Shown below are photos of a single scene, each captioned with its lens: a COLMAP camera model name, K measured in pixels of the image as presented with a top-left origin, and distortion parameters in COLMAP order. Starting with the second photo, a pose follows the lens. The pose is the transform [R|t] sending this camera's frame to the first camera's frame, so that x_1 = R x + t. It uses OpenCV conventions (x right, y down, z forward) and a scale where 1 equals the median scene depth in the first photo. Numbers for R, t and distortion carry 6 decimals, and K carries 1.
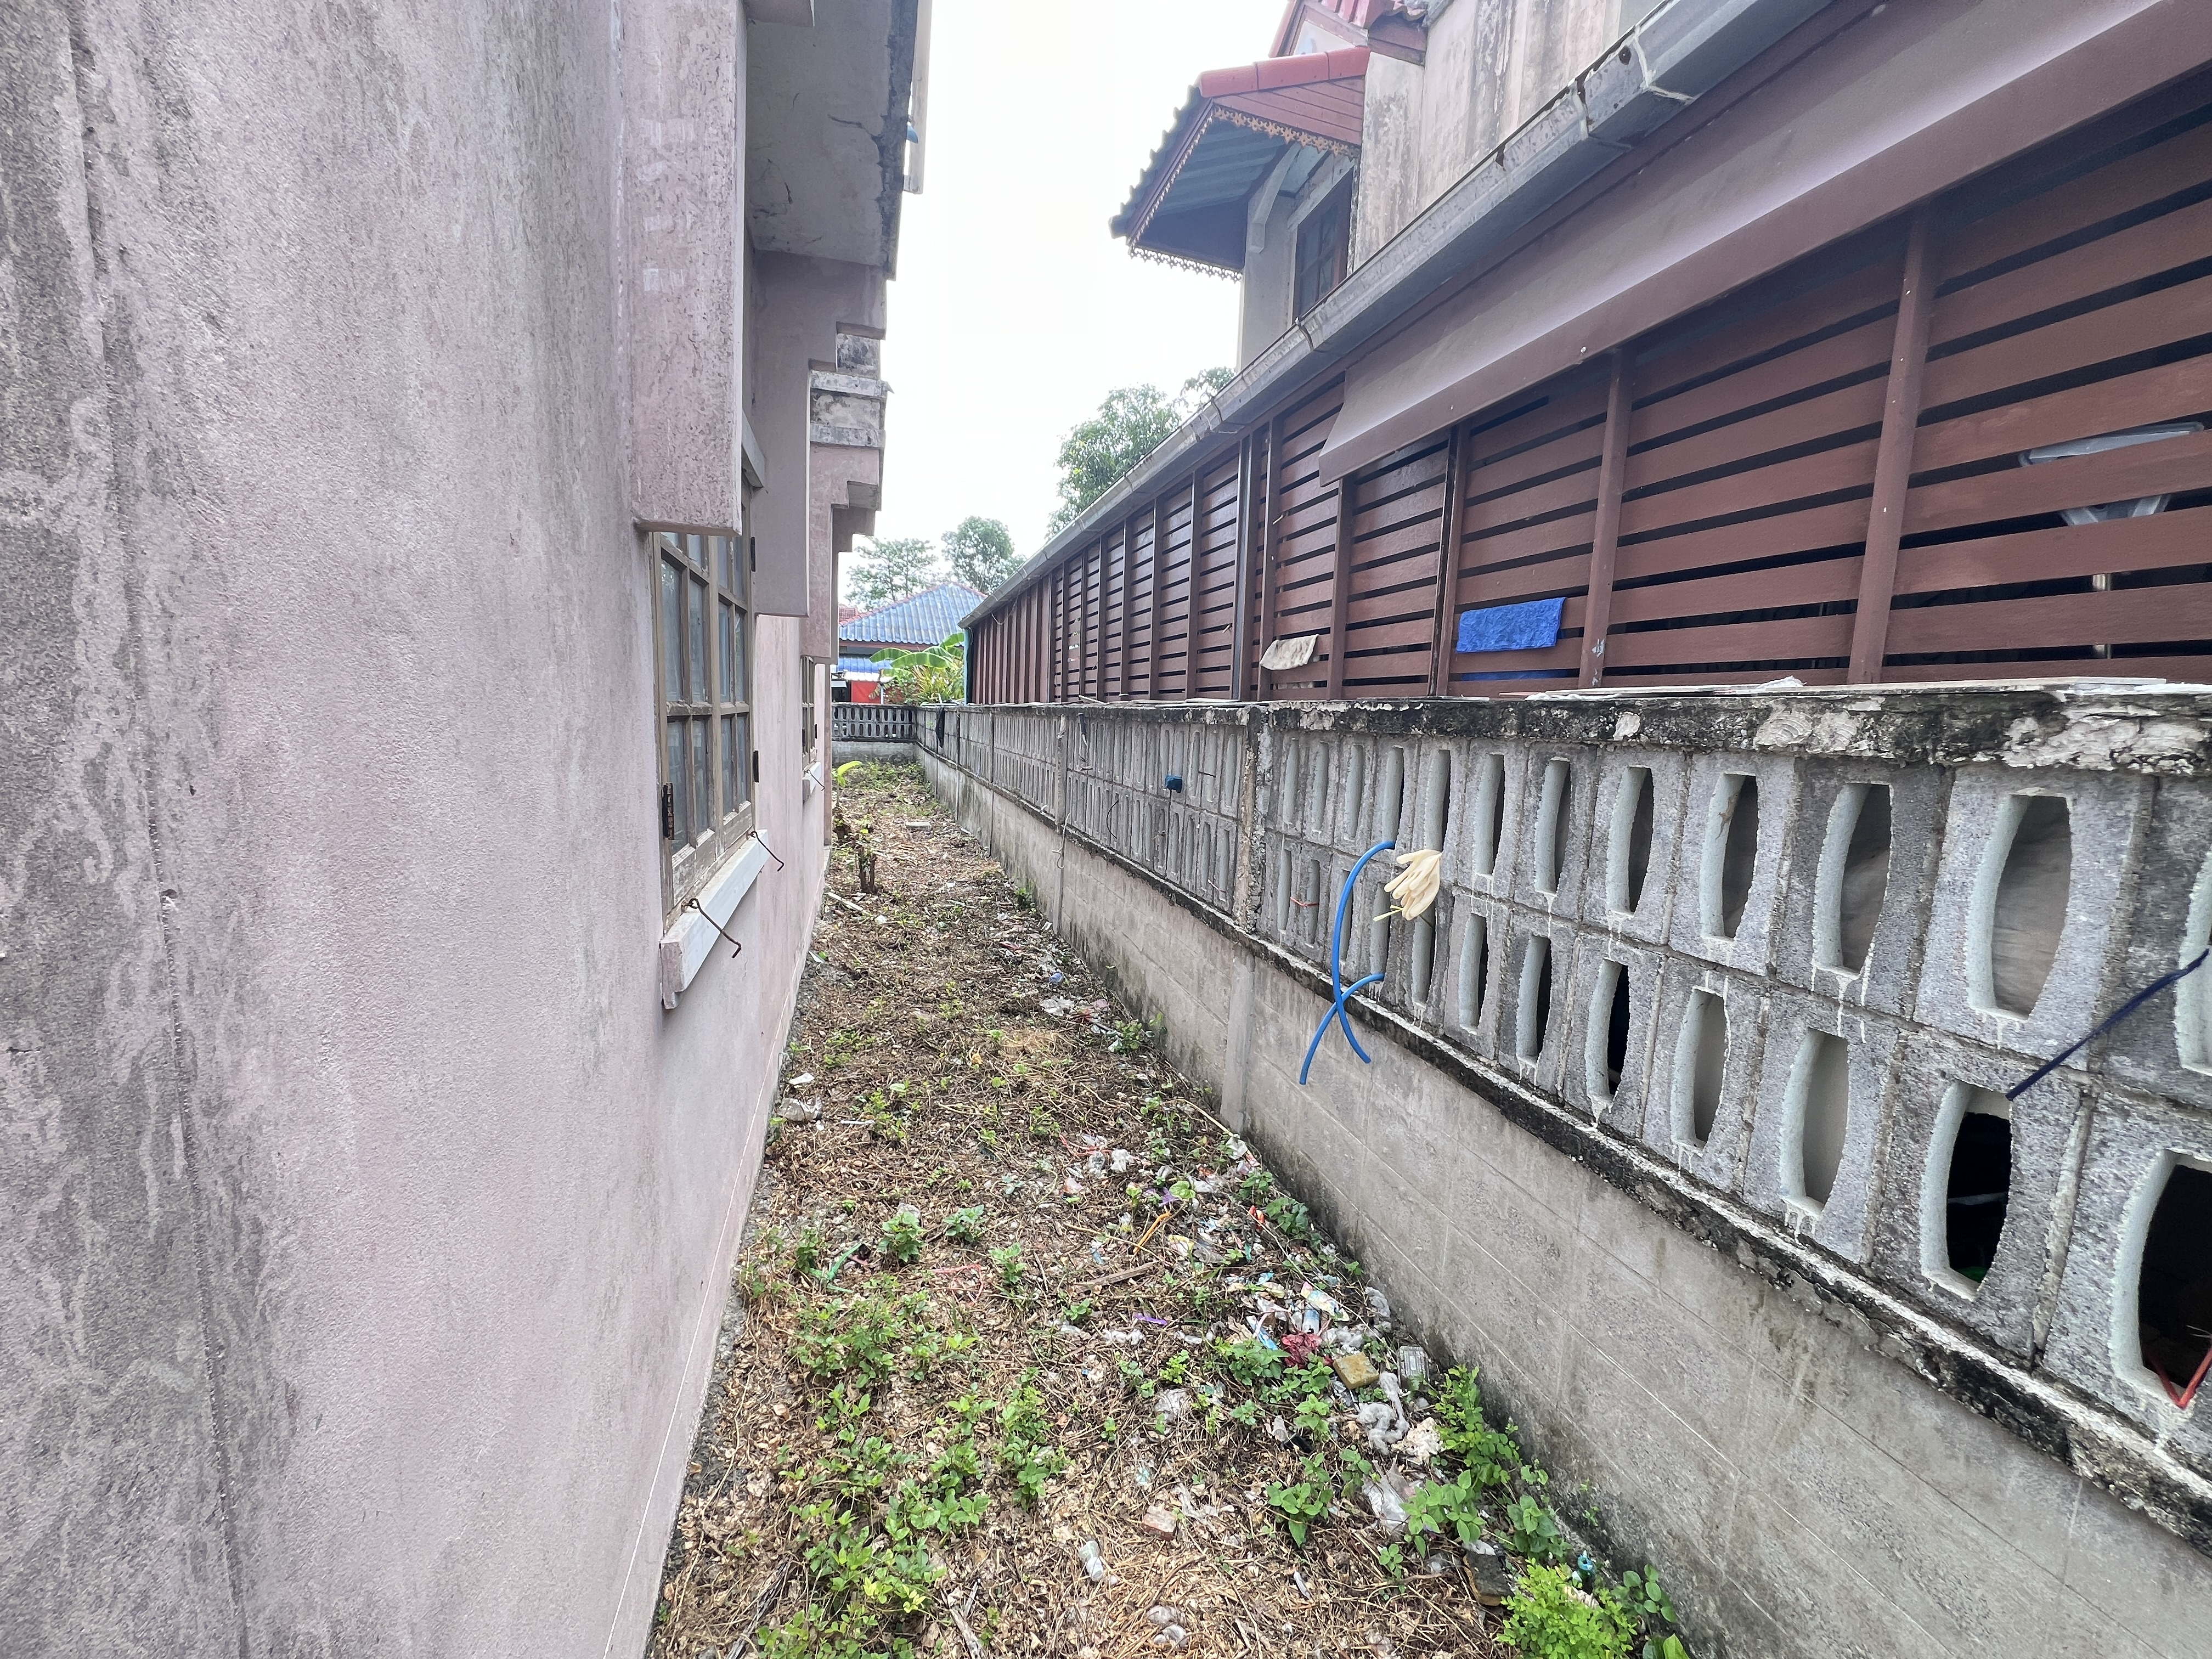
lens RADIAL K [[900.4, 0, 1108.4], [0, 900.4, 827.5], [0, 0, 1]] dist [0.000097, -0.000162]
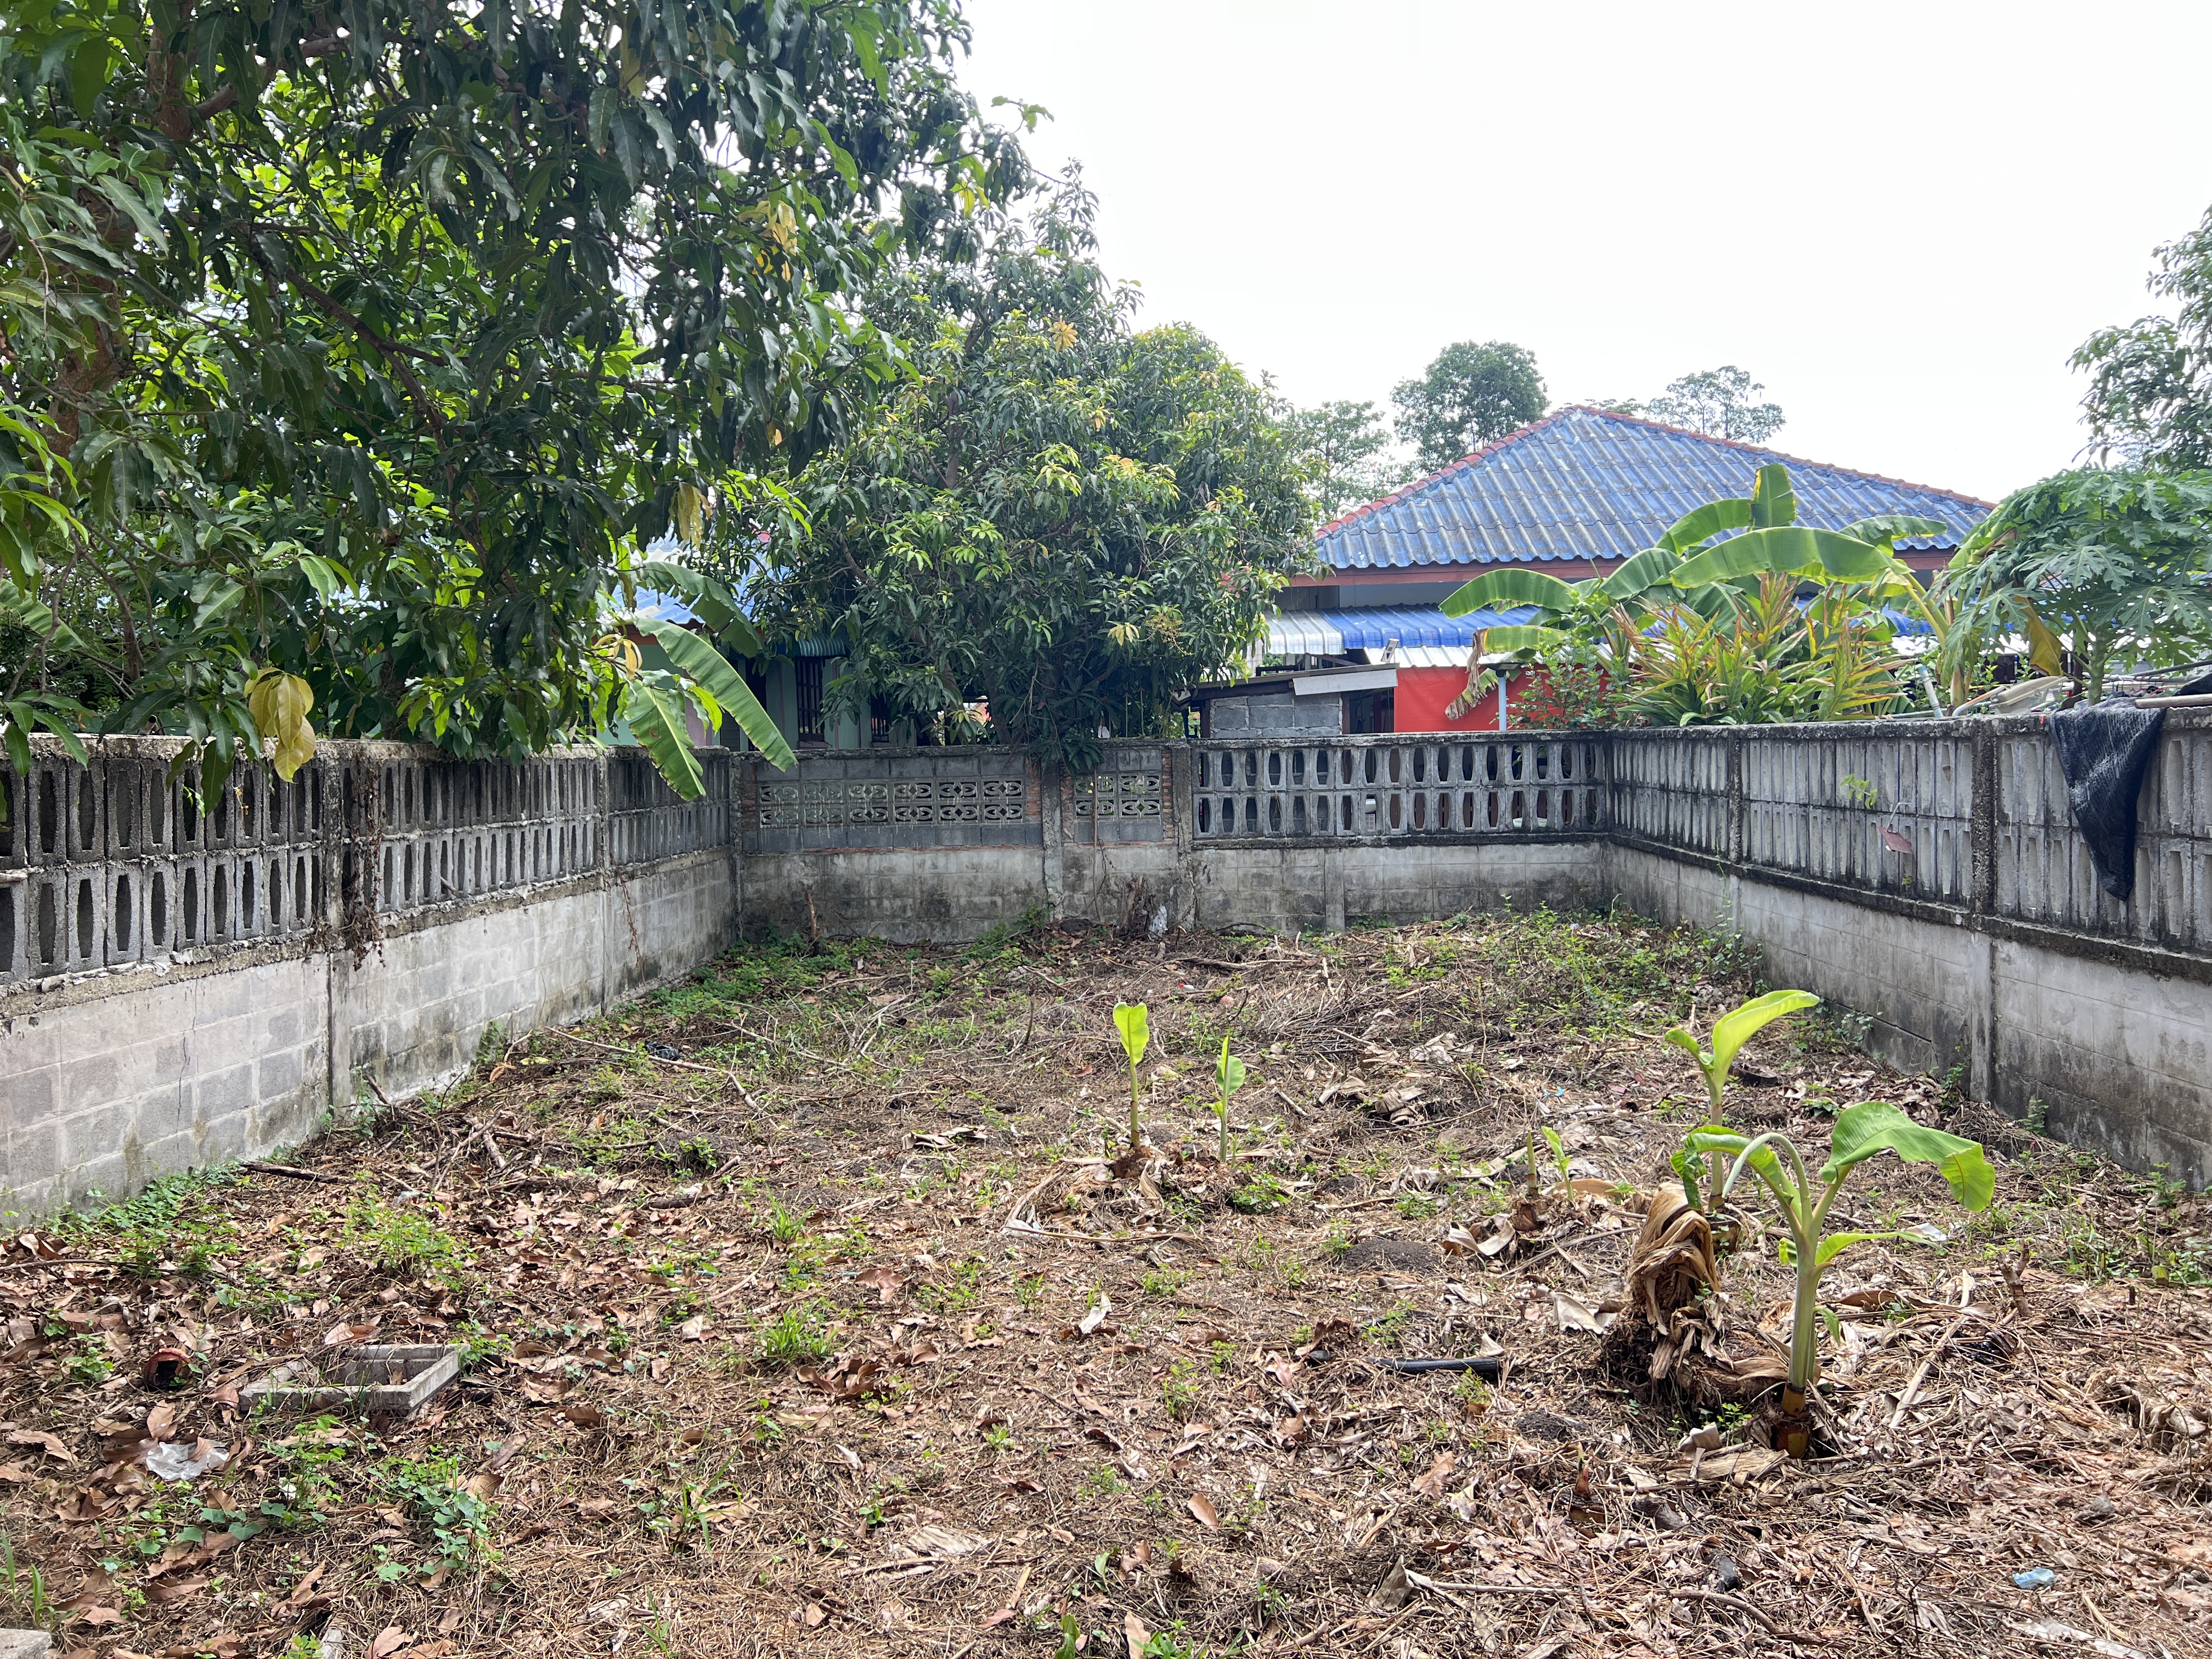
lens RADIAL K [[1675.9, 0, 1105.6], [0, 1675.9, 829.2], [0, 0, 1]] dist [0.000650, 0.000040]
pose [[0.946142, -0.052209, -0.319513, -0.085751], [0.027271, 0.996256, -0.082037, -0.023371], [0.322600, 0.068905, 0.944024, 0.158775]]
